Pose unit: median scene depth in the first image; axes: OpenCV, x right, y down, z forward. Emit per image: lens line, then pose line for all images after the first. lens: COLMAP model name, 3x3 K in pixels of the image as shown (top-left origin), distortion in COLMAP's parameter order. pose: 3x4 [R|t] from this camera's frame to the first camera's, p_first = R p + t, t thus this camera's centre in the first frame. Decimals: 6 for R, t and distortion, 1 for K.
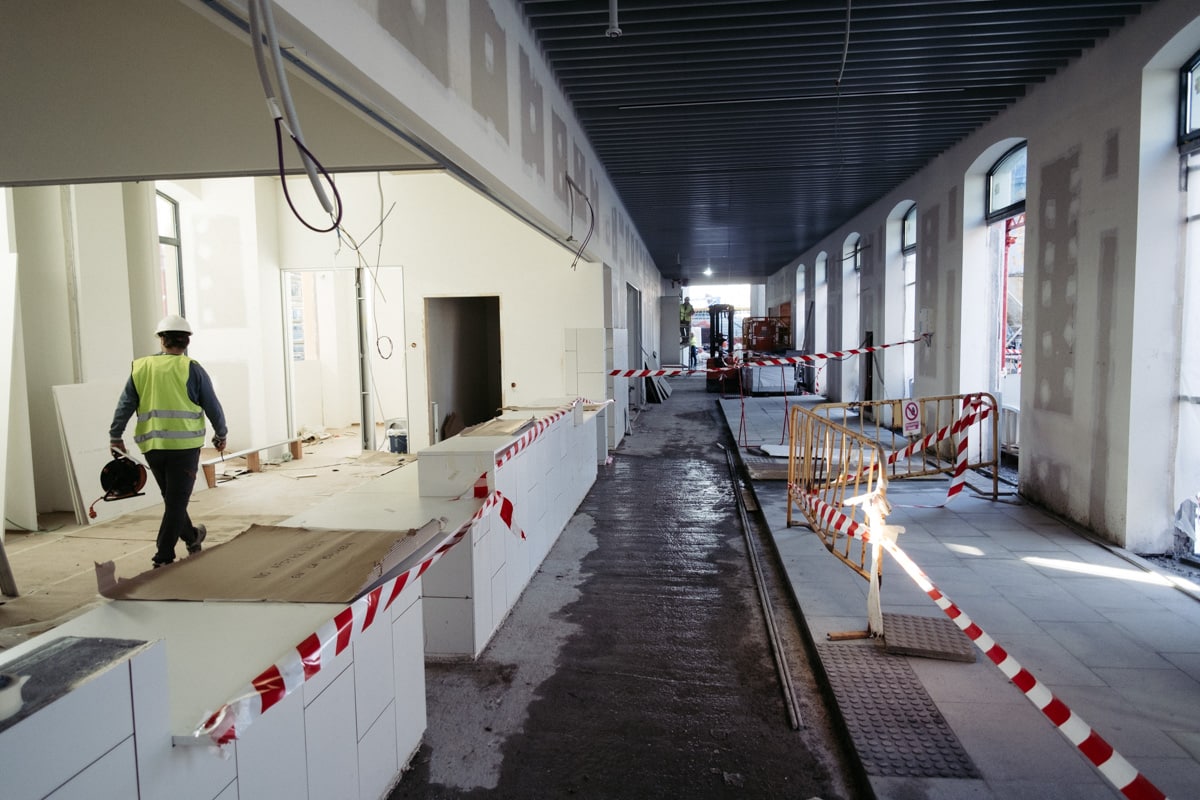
lens RADIAL K [[786.4, 0, 600.0], [0, 786.4, 400.0], [0, 0, 1]] dist [0.006310, -0.022480]
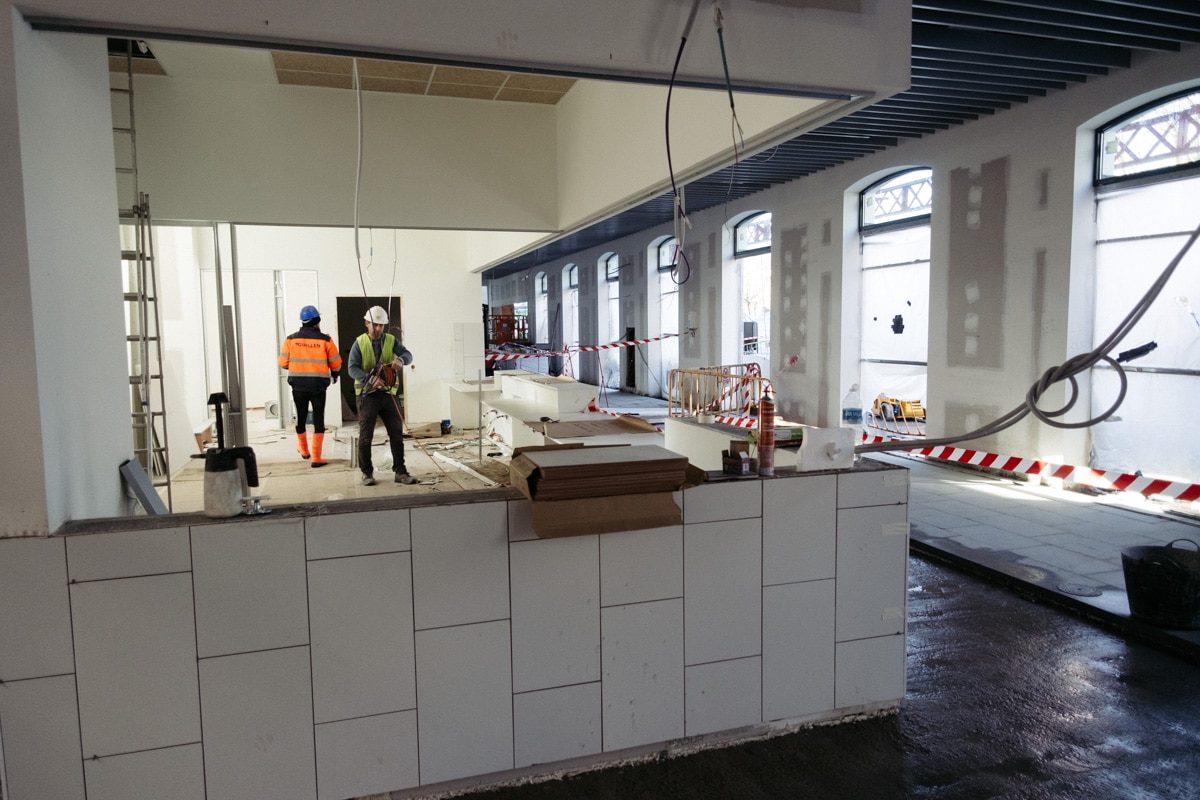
lens RADIAL K [[786.4, 0, 600.0], [0, 786.4, 400.0], [0, 0, 1]] dist [0.006310, -0.022480]
pose [[0.910403, -0.031373, 0.412531, -0.522930], [0.030402, 0.999498, 0.008920, 0.046487], [-0.412604, 0.004421, 0.910900, -0.406430]]
